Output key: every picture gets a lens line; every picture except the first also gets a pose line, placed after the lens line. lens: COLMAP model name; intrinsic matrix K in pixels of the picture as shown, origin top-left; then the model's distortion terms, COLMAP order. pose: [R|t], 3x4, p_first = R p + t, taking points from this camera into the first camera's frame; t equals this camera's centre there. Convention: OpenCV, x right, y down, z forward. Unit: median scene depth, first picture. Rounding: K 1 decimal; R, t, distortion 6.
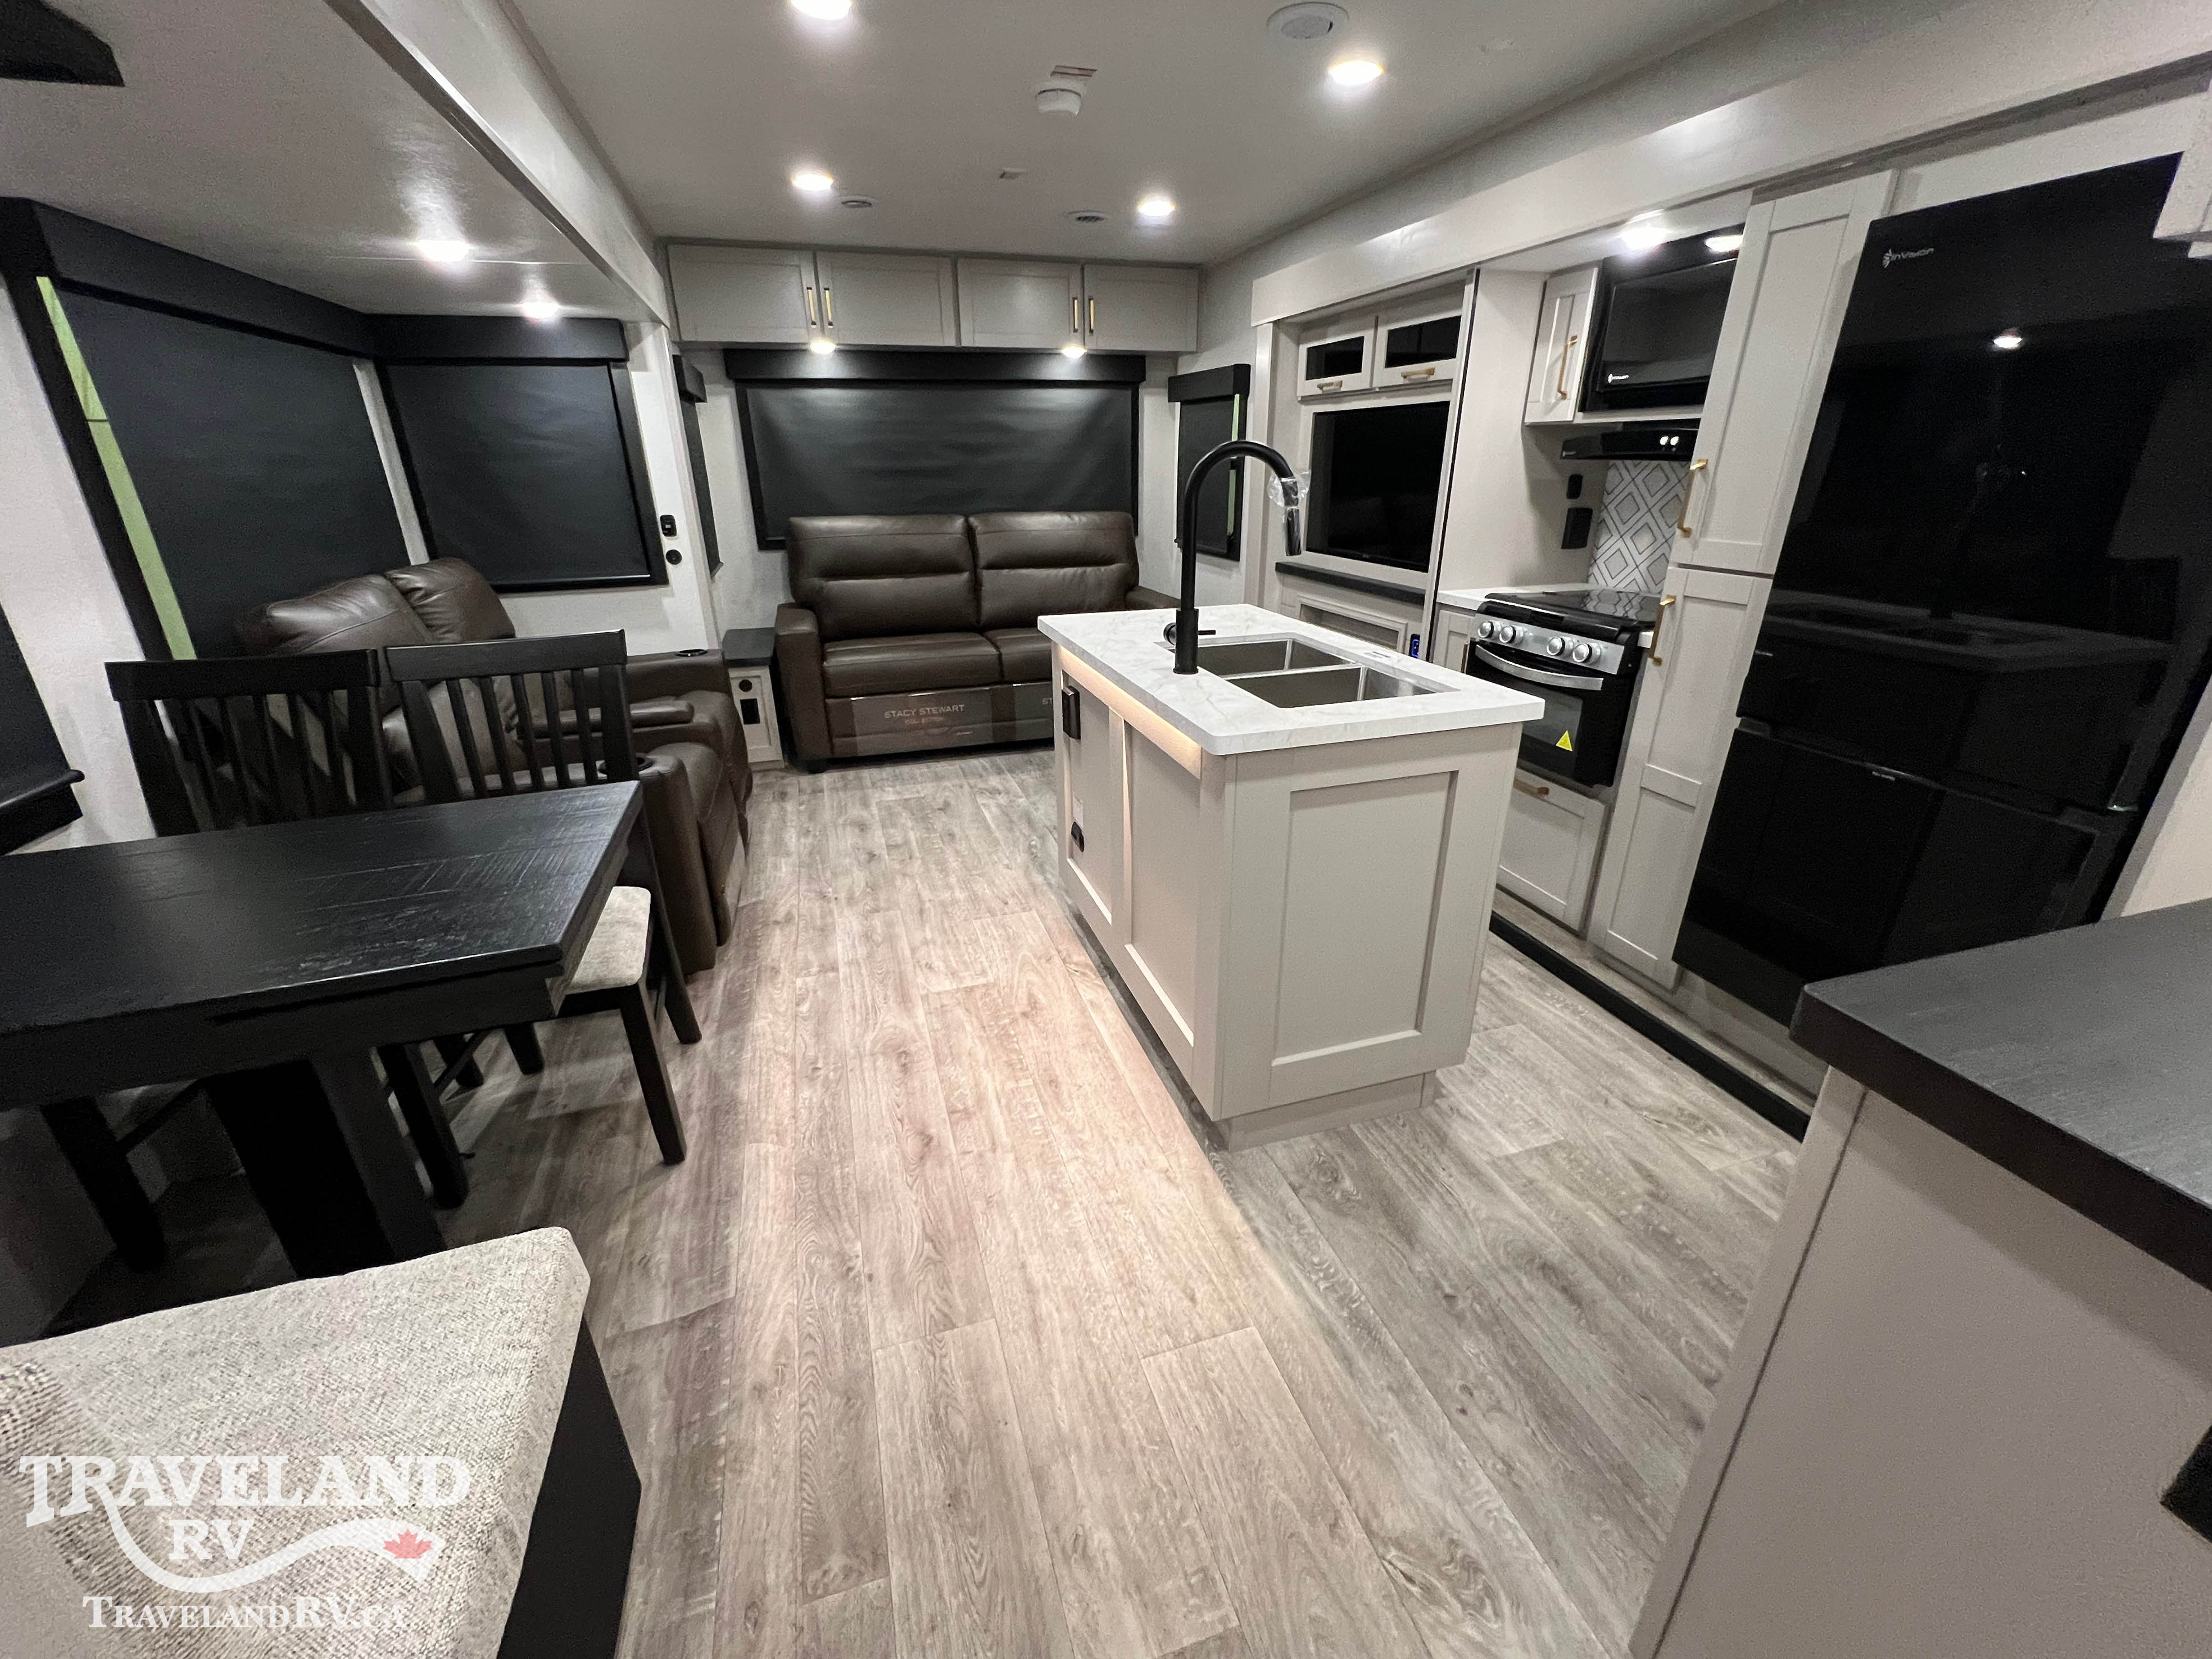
lens RADIAL K [[903.2, 0, 1101.8], [0, 903.2, 827.2], [0, 0, 1]] dist [-0.000778, 0.000200]
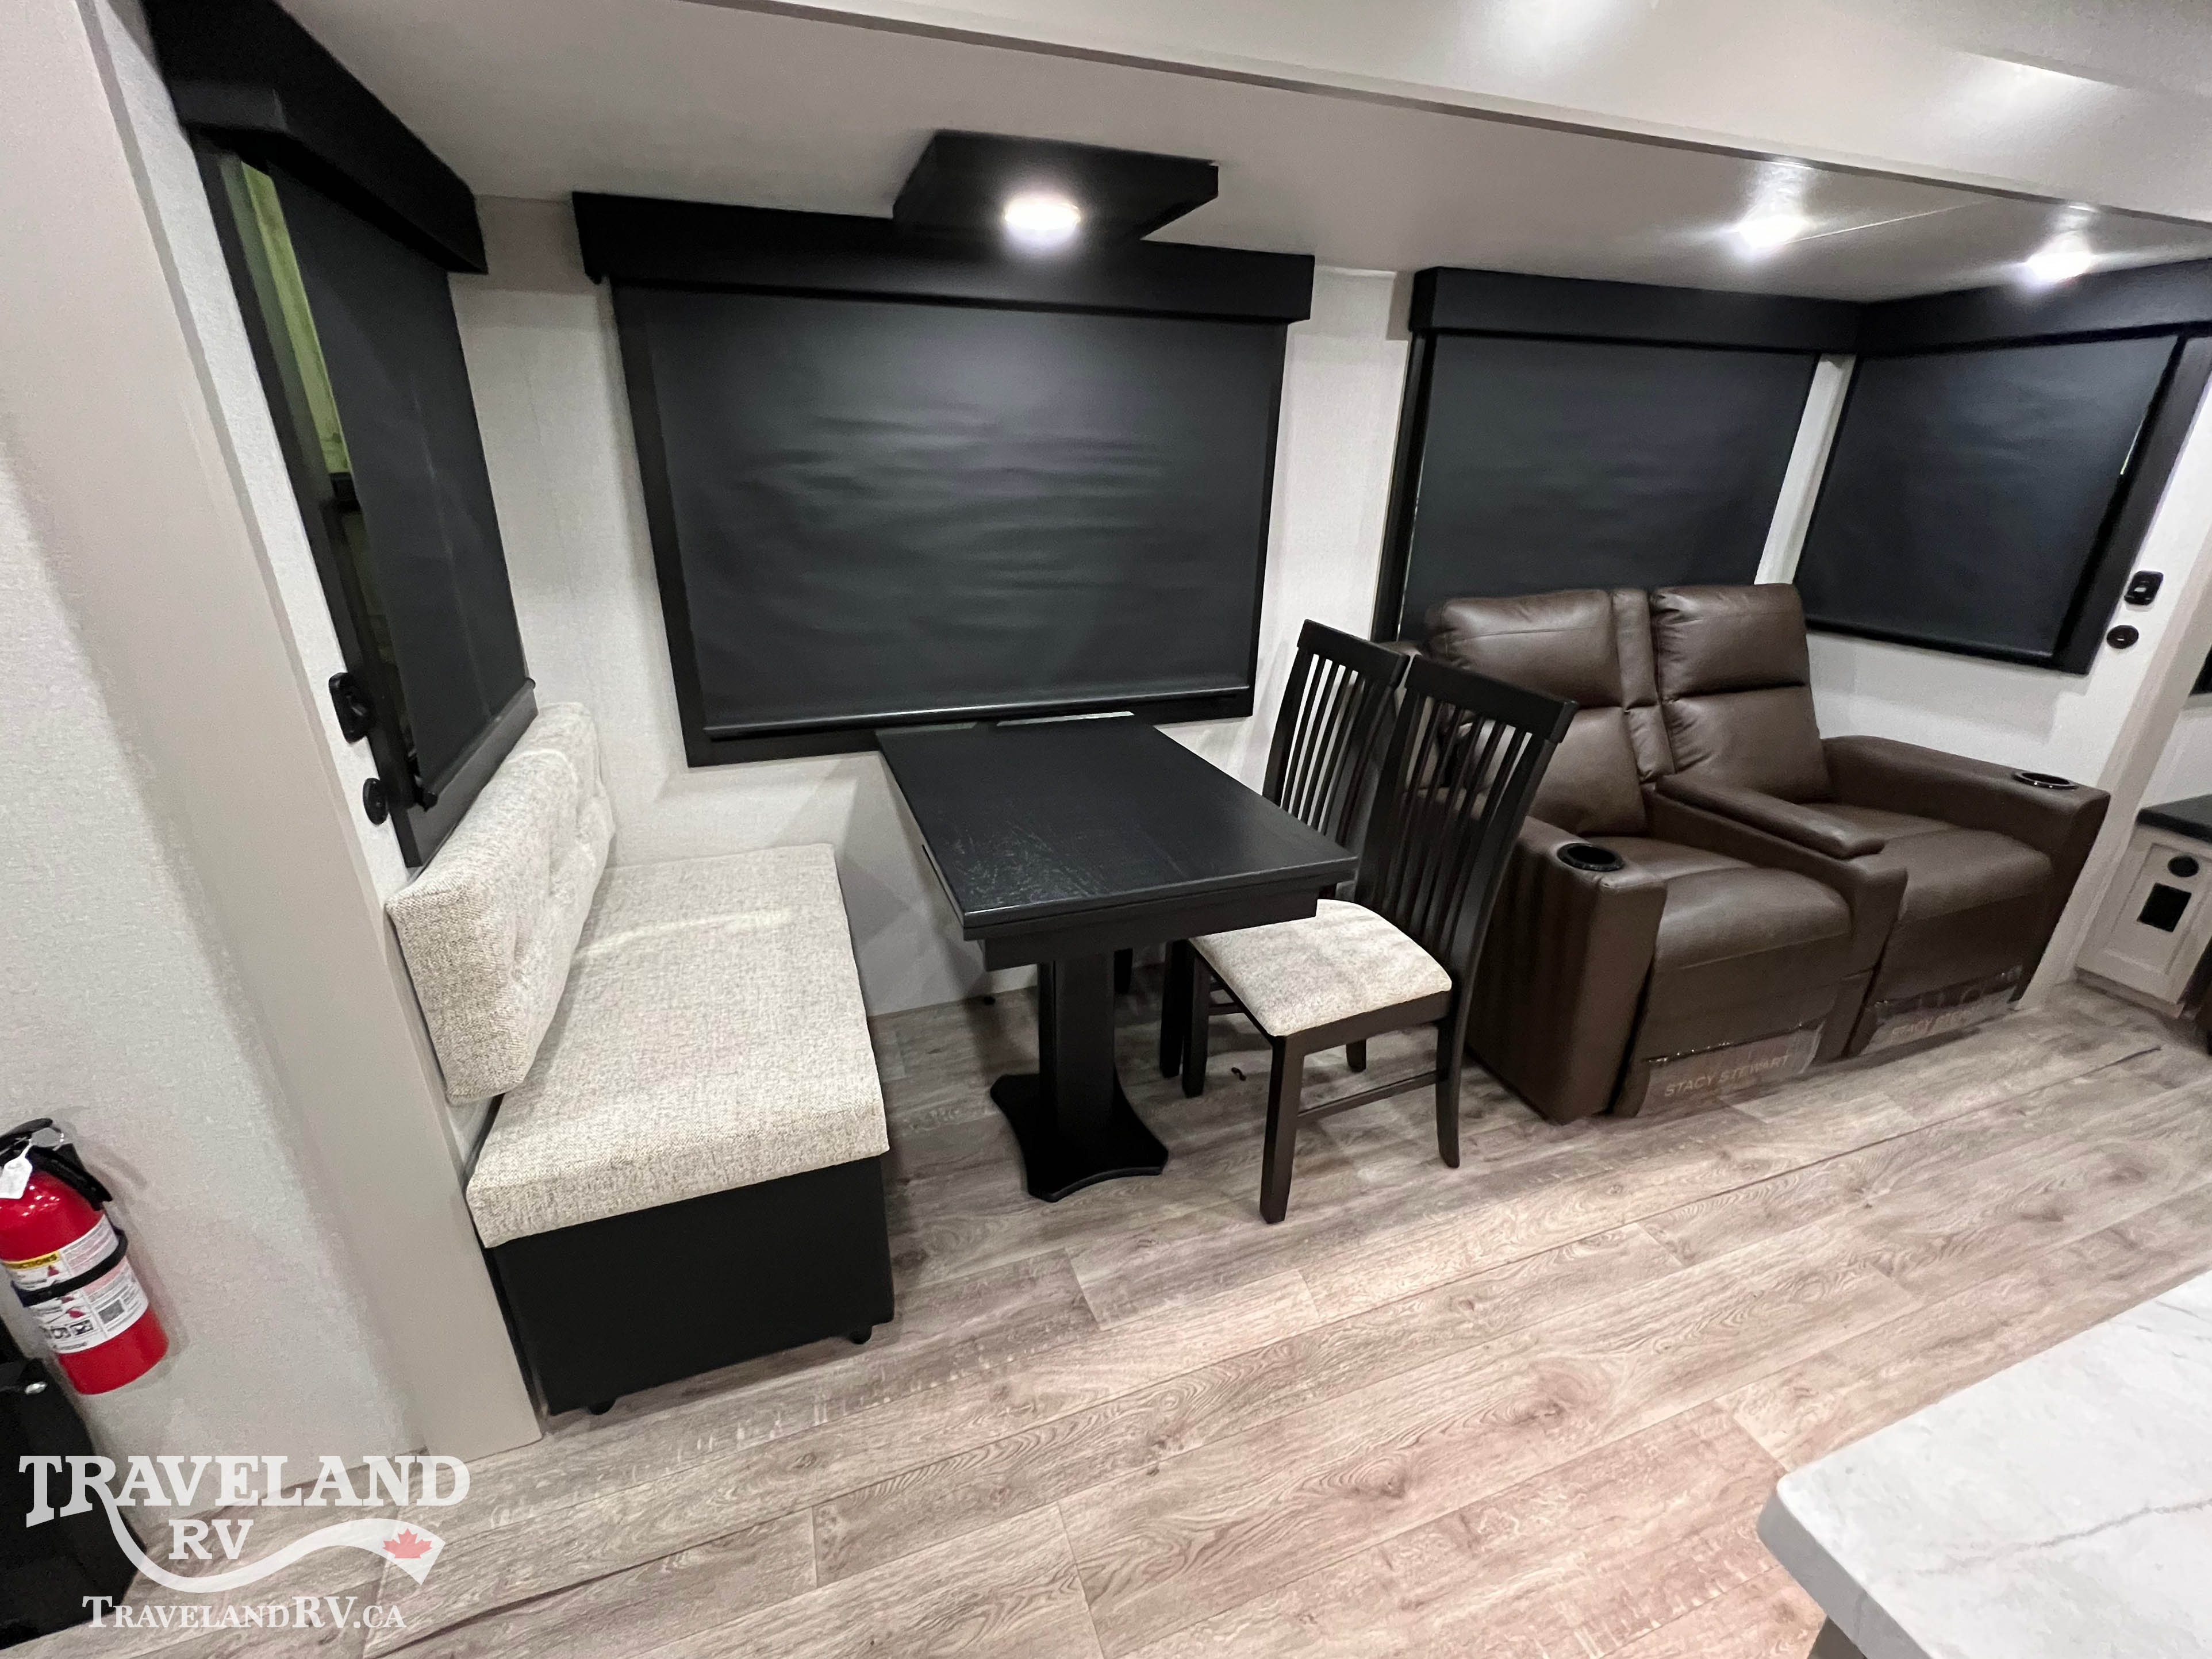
lens RADIAL K [[927.3, 0, 1100.6], [0, 927.3, 824.2], [0, 0, 1]] dist [-0.000984, 0.000317]
pose [[0.041553, 0.391457, -0.919258, 0.157012], [-0.386319, 0.854790, 0.346542, -0.156245], [0.921429, 0.340727, 0.186747, 0.308417]]
